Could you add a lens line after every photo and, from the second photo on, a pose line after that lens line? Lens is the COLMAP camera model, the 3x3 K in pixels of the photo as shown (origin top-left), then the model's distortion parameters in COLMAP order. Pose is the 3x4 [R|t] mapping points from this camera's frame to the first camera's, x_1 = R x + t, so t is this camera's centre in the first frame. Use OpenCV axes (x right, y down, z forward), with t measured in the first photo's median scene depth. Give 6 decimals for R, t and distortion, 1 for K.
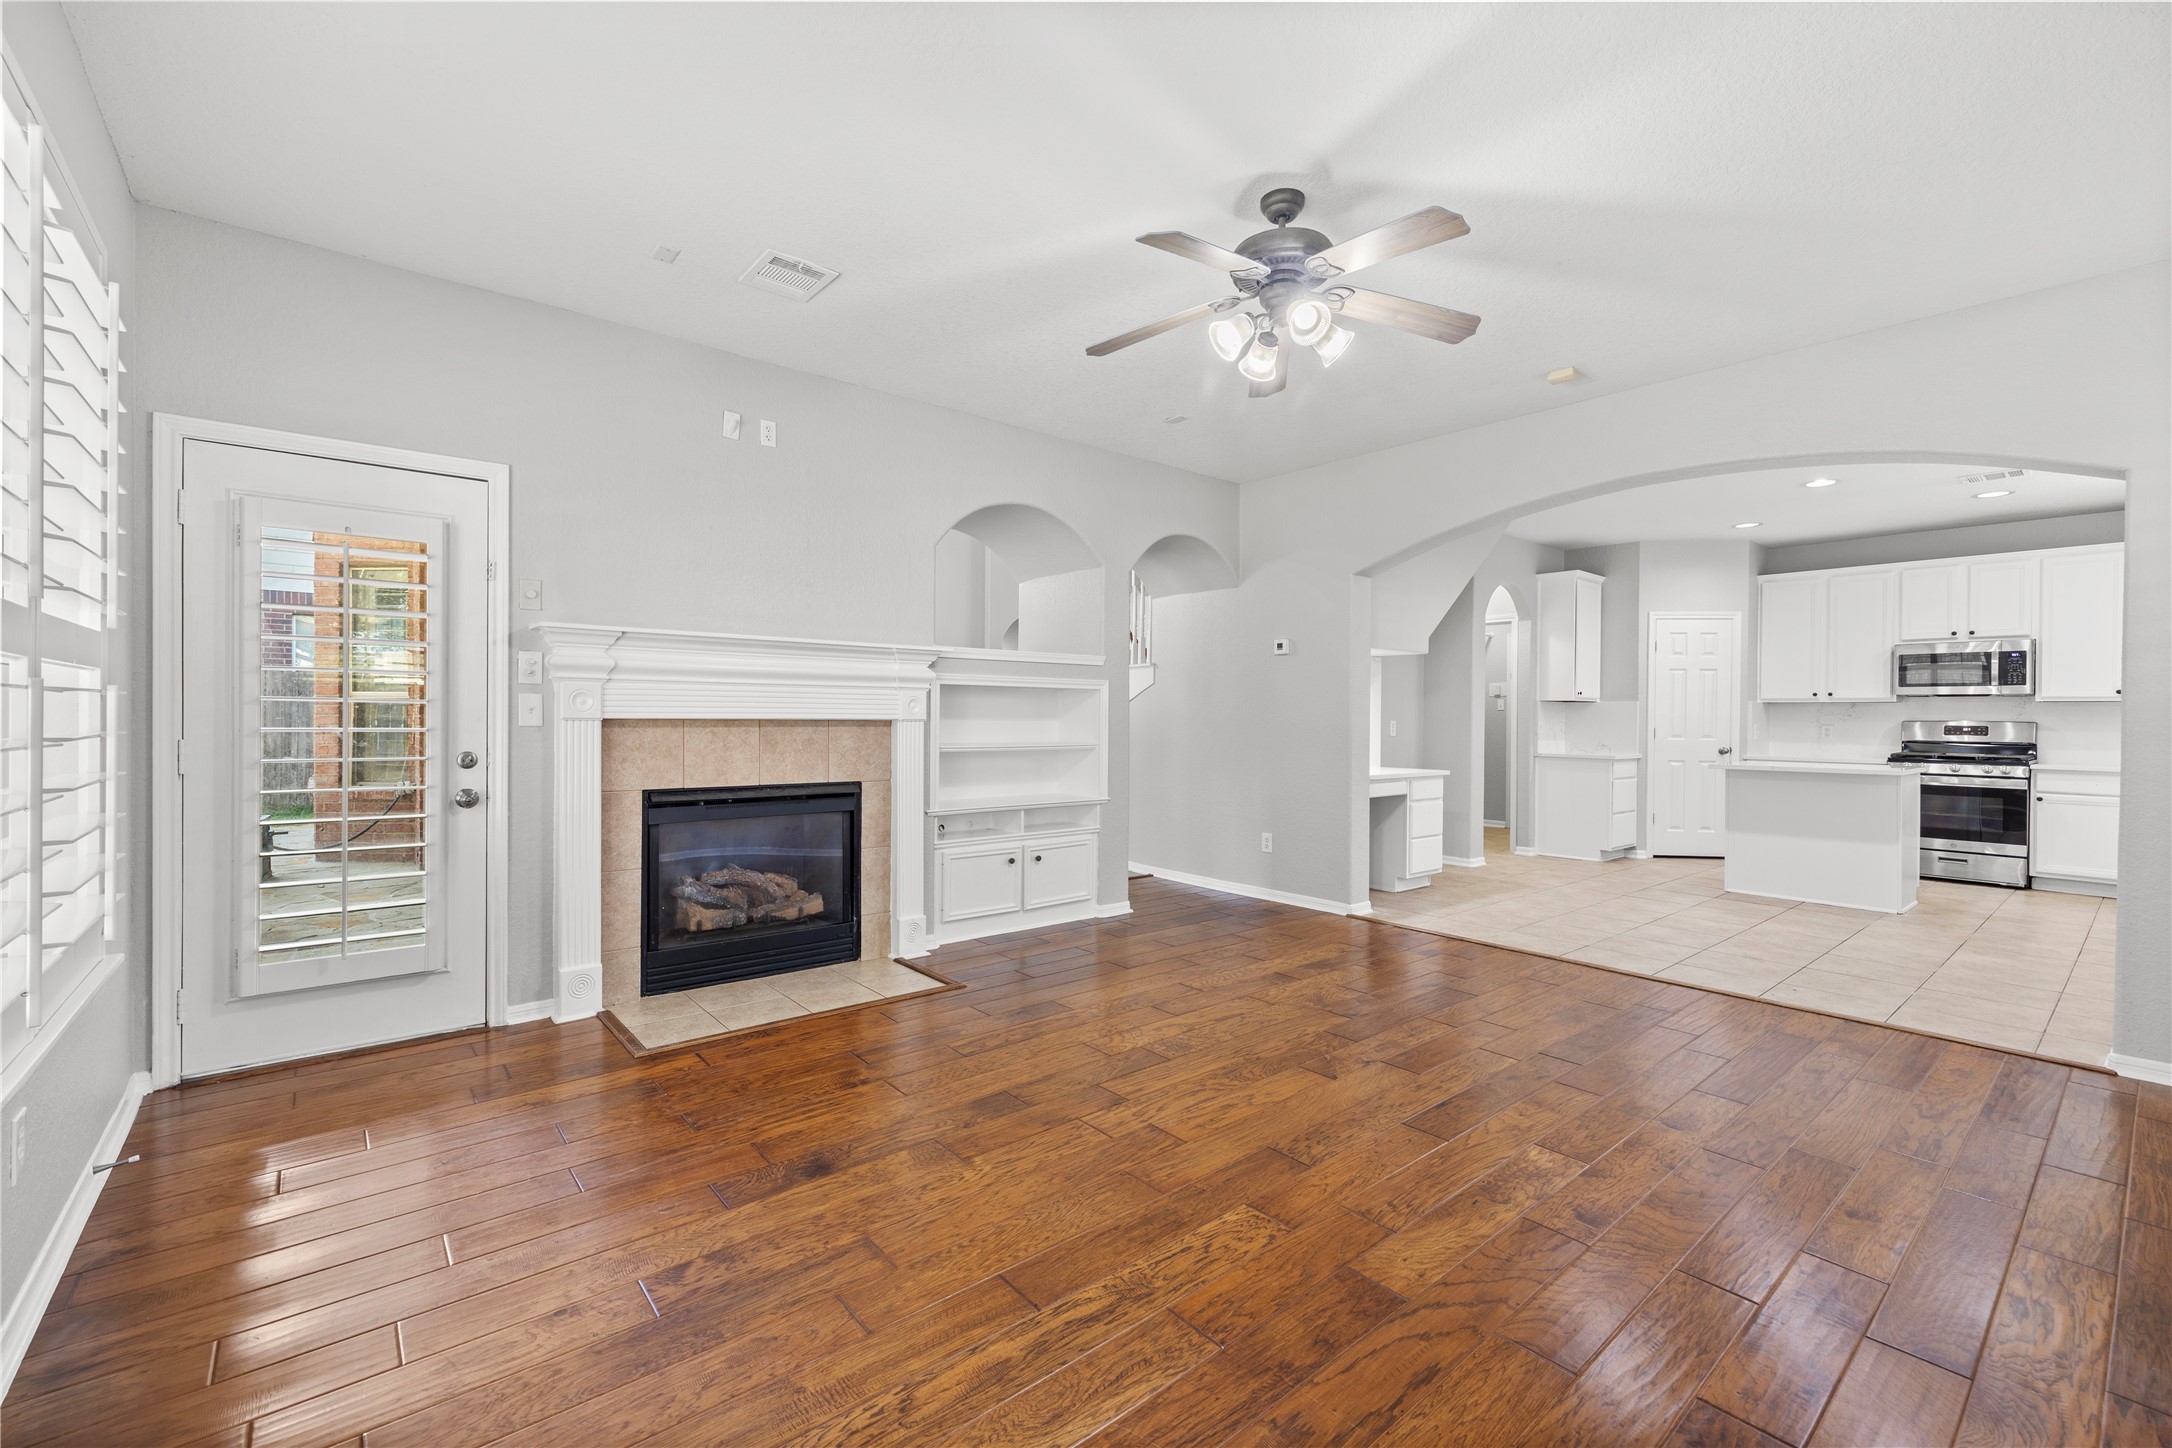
lens RADIAL K [[910.1, 0, 1080.6], [0, 910.1, 723.9], [0, 0, 1]] dist [0.002068, 0.000383]
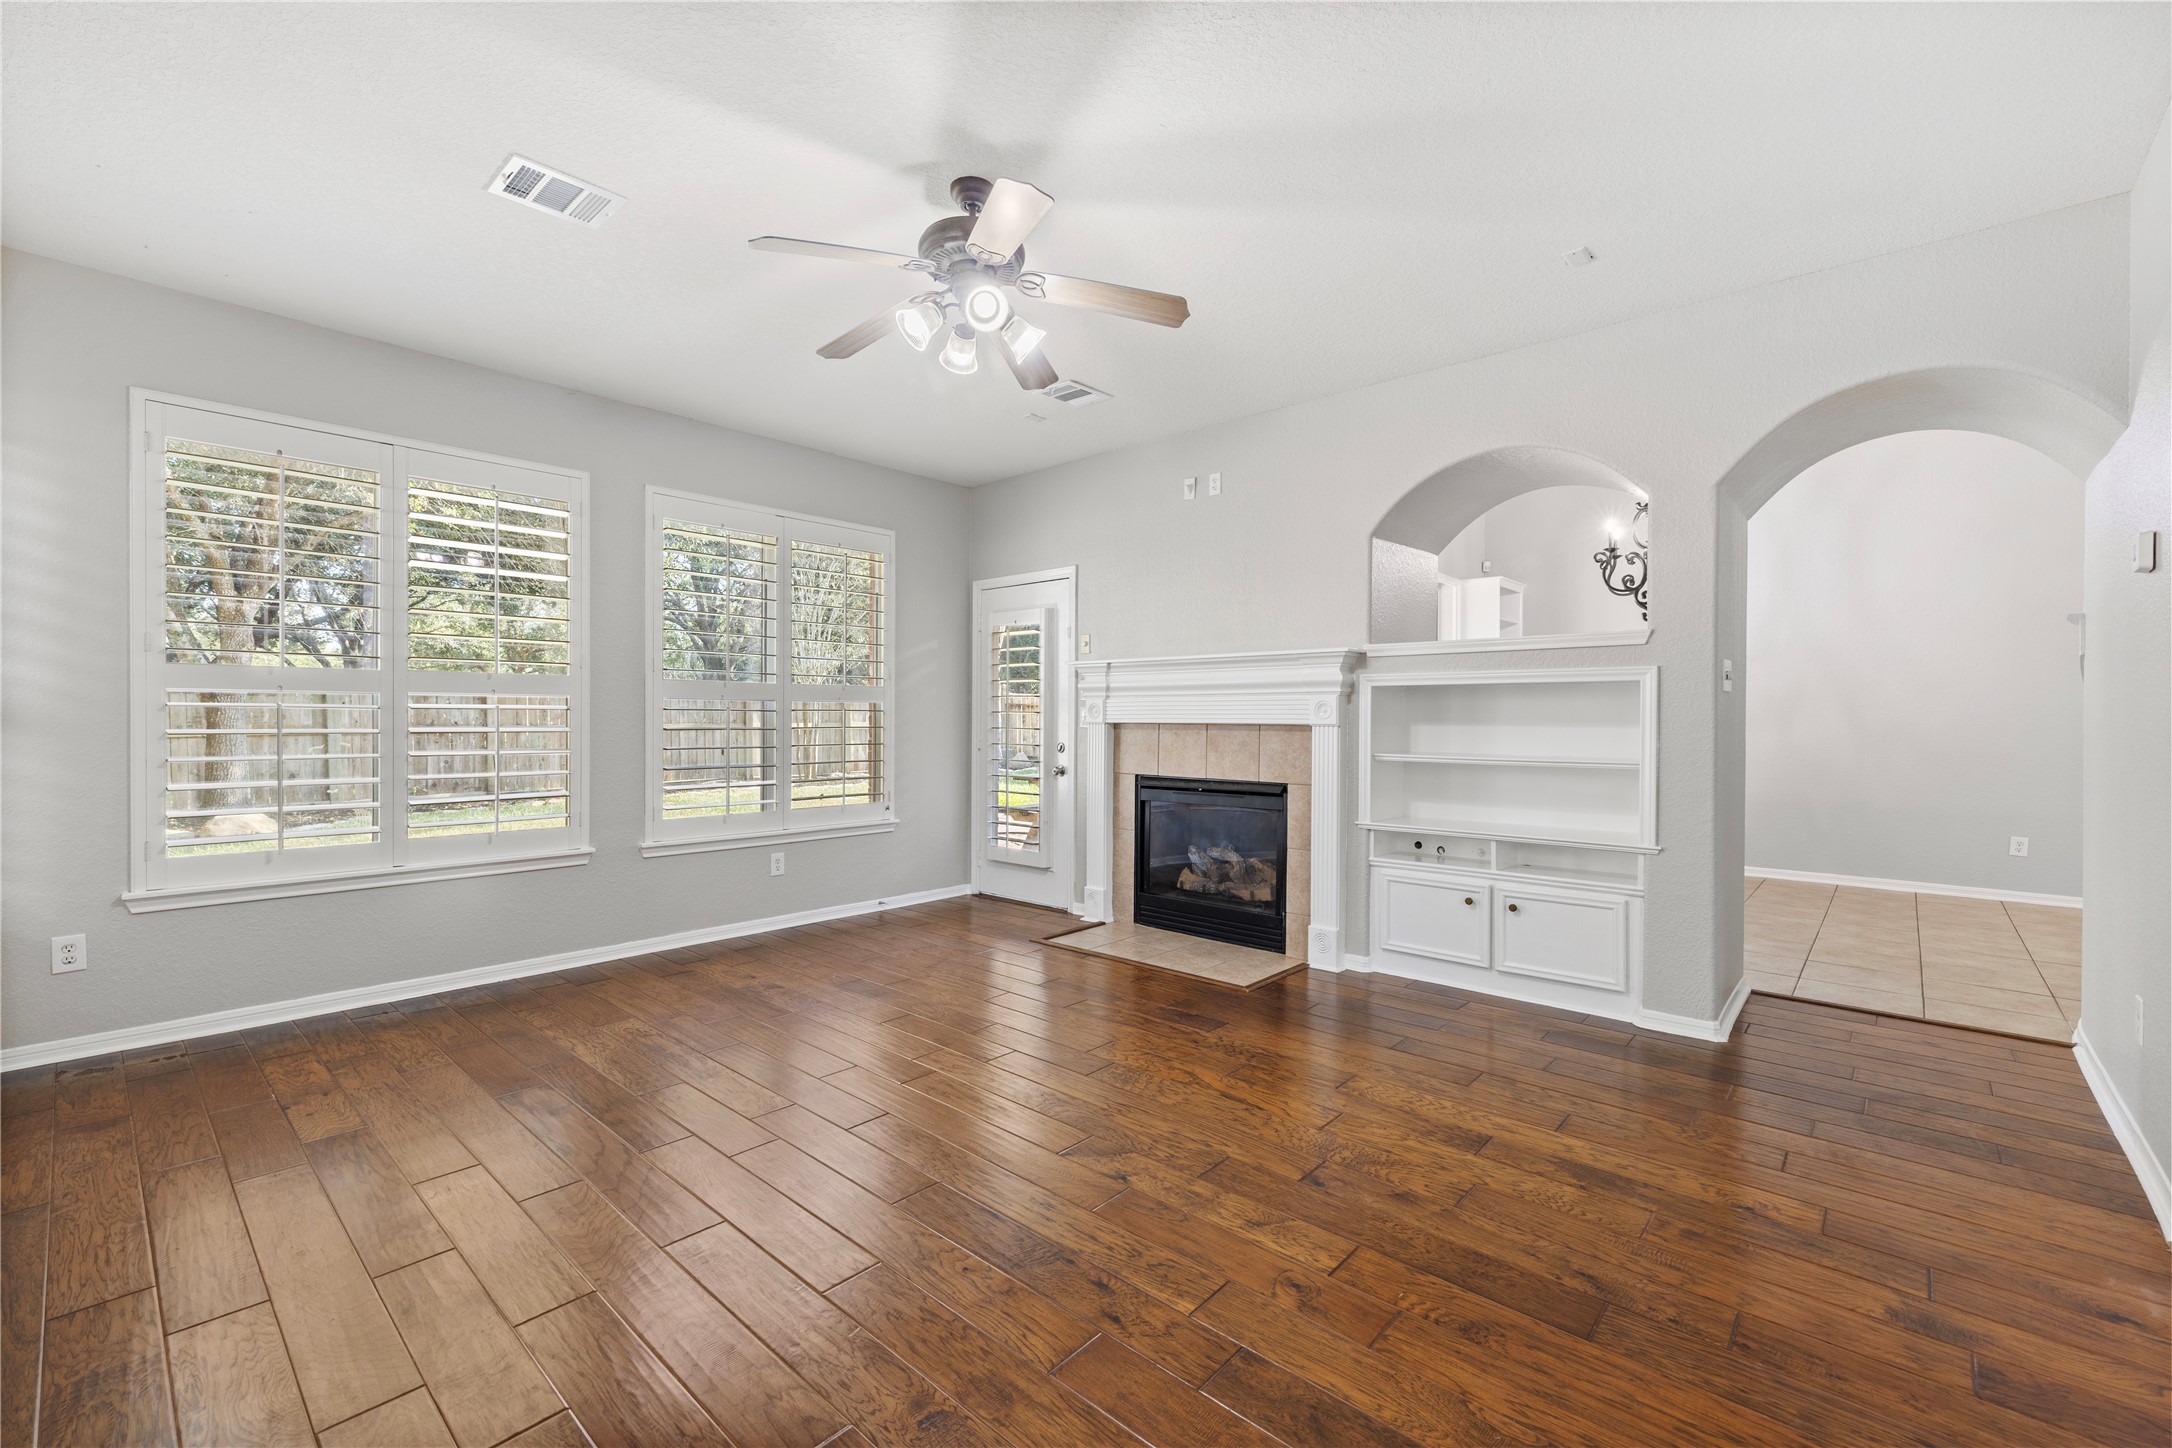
lens RADIAL K [[910.1, 0, 1080.6], [0, 910.1, 723.9], [0, 0, 1]] dist [0.002068, 0.000383]
pose [[0.141474, -0.001151, -0.989941, 0.831663], [-0.011789, 0.999926, -0.002848, 0.000540], [0.989872, 0.012073, 0.141451, 0.676397]]
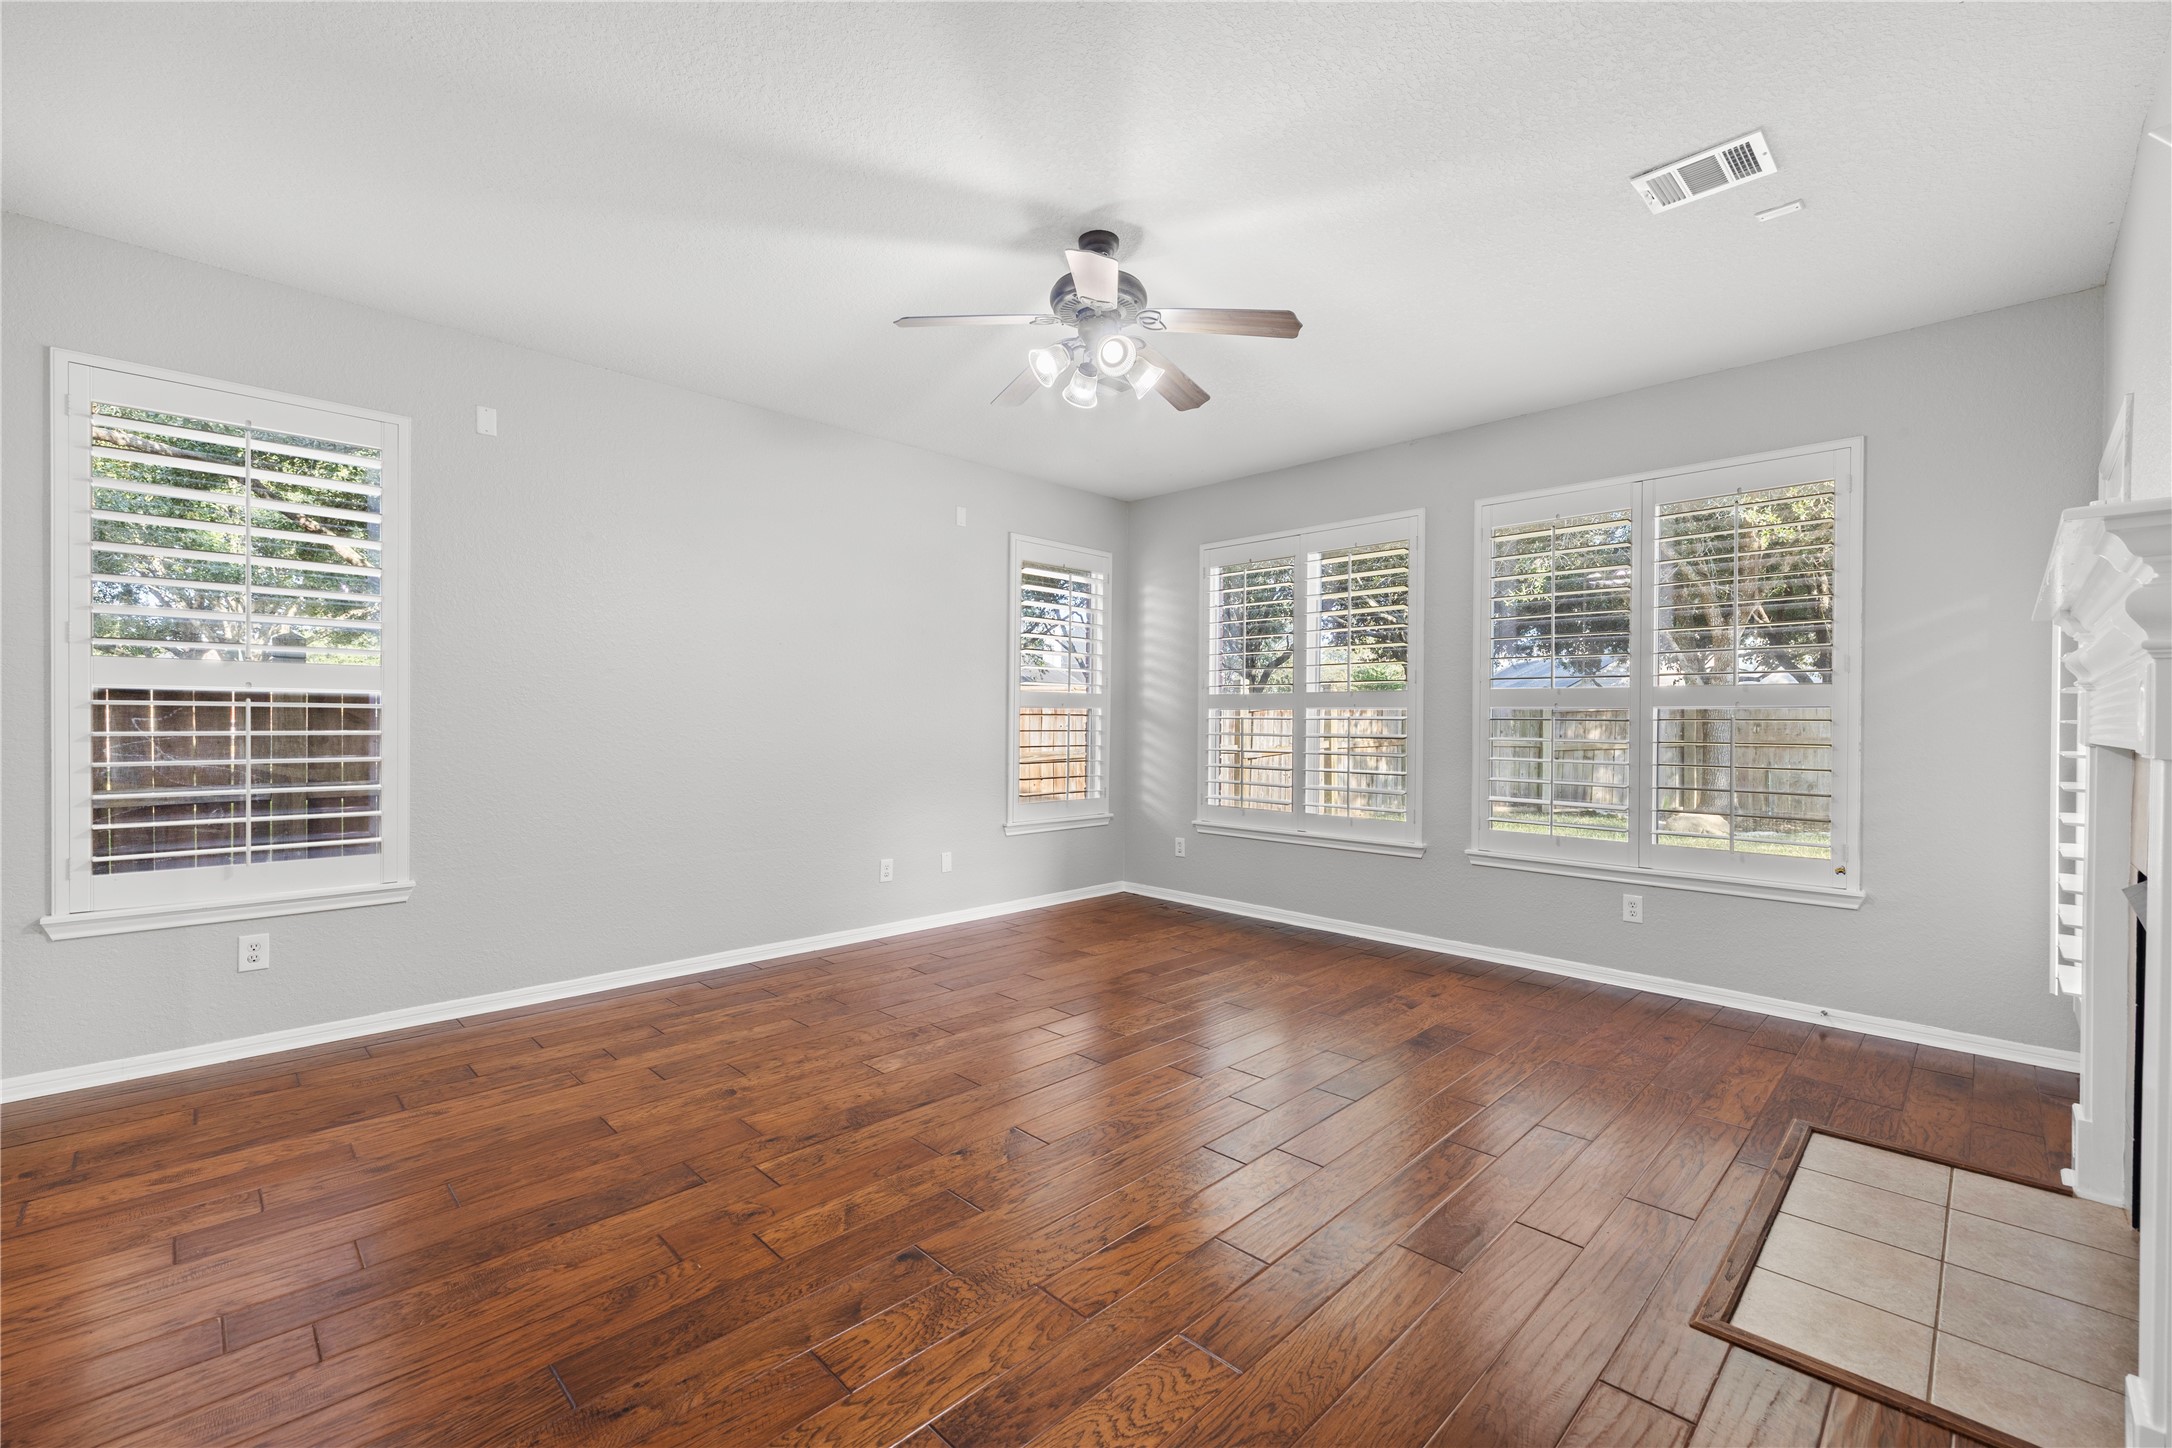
lens RADIAL K [[910.1, 0, 1080.6], [0, 910.1, 723.9], [0, 0, 1]] dist [0.002068, 0.000383]
pose [[-0.996091, -0.015259, -0.087001, 0.224907], [-0.016313, 0.999802, 0.011416, -0.014056], [0.086810, 0.012790, -0.996143, 1.426721]]
